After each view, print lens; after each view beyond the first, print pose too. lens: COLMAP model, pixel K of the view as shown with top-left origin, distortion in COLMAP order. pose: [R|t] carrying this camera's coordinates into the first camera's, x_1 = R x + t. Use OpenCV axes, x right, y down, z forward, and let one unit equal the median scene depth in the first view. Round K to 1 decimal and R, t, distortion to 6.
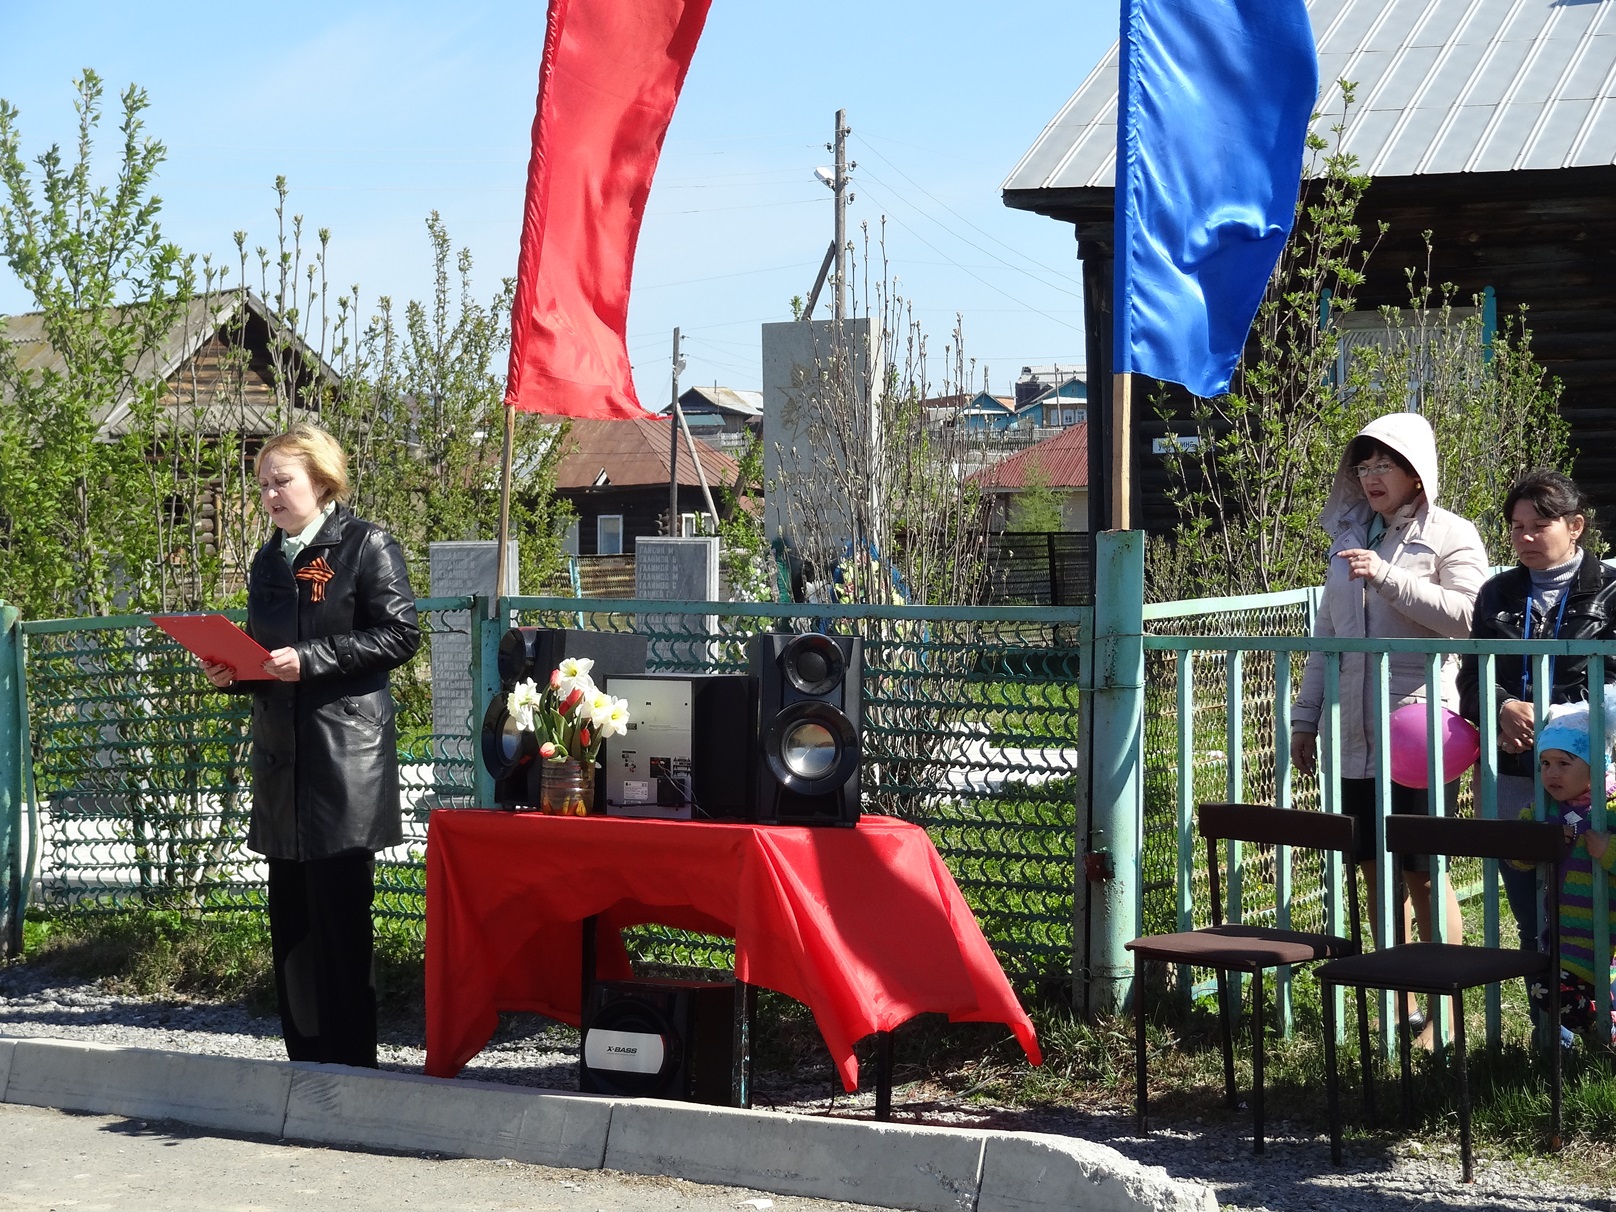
lens RADIAL K [[4059.2, 0, 808.0], [0, 4059.2, 606.0], [0, 0, 1]] dist [-0.380820, -0.876218]
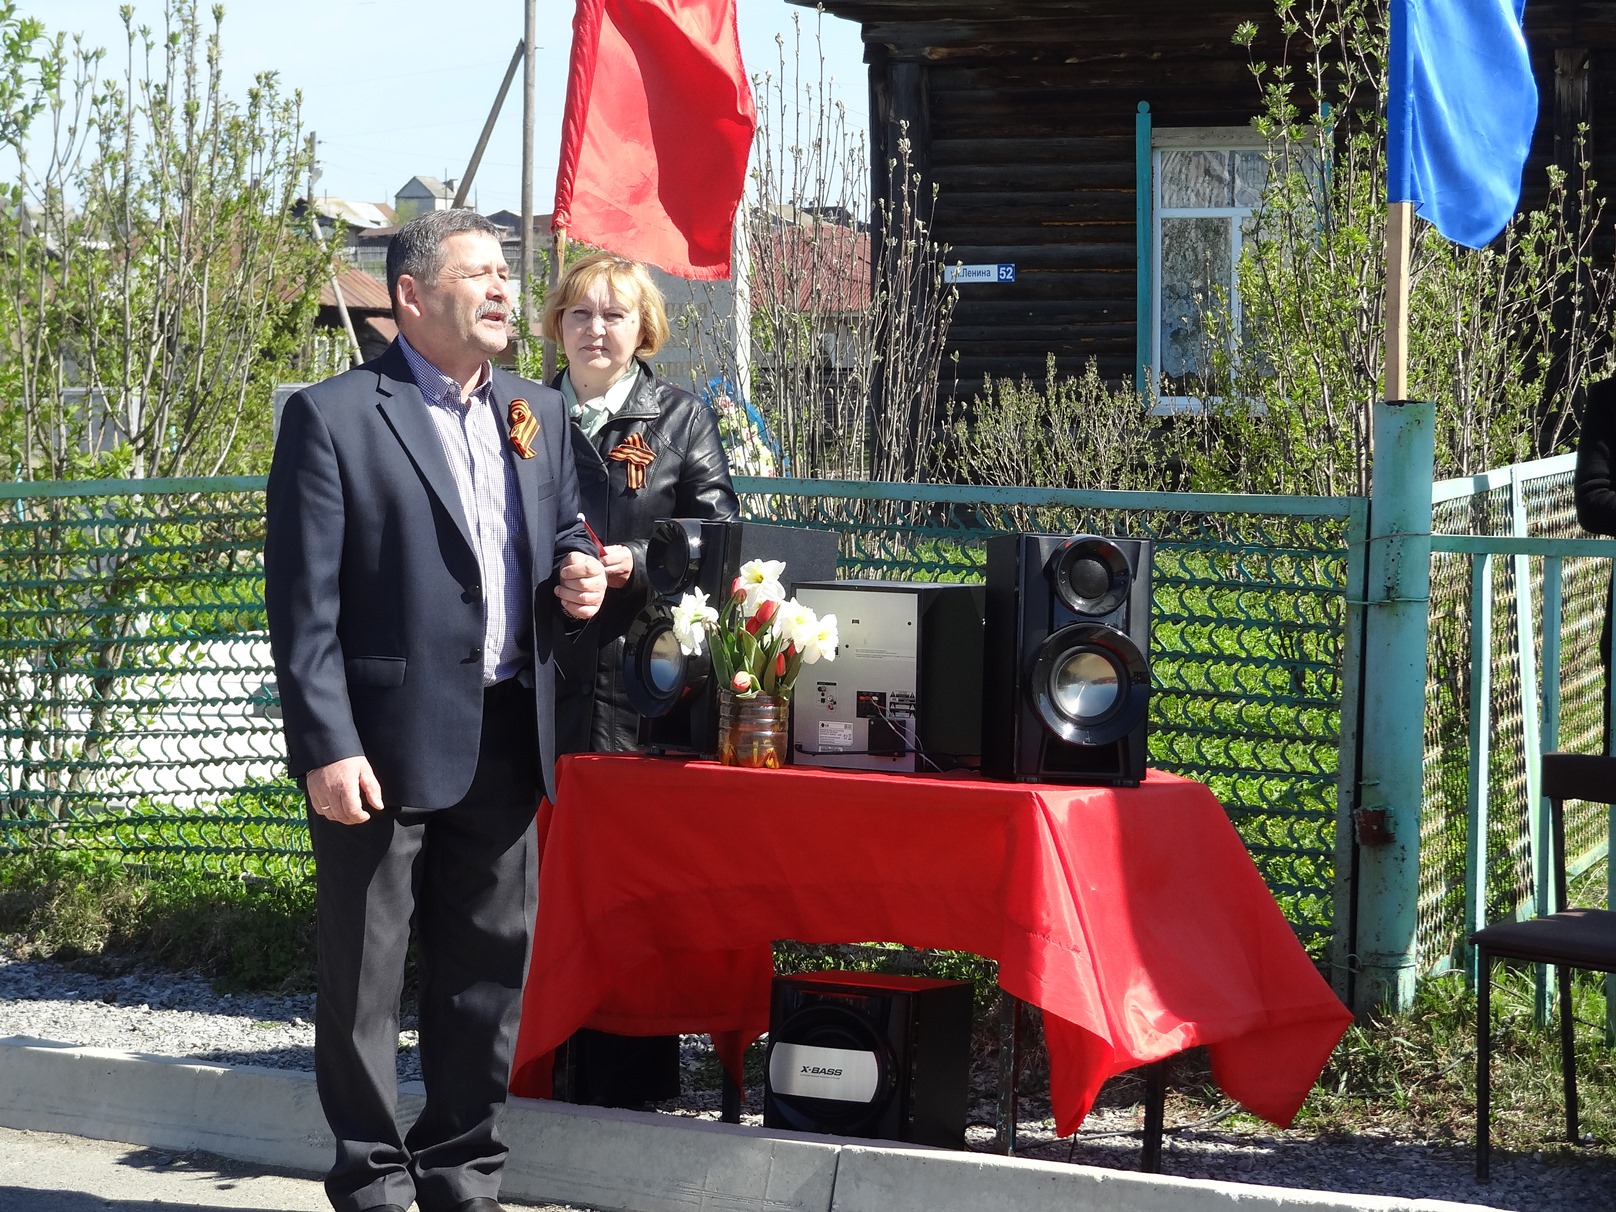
lens RADIAL K [[4455.0, 0, 682.4], [0, 4455.0, 549.6], [0, 0, 1]] dist [-1.117442, 13.965291]
pose [[0.998719, 0.014479, 0.048481, -0.113074], [-0.015694, 0.999570, 0.024768, -0.009595], [-0.048101, -0.025497, 0.998517, 0.165116]]
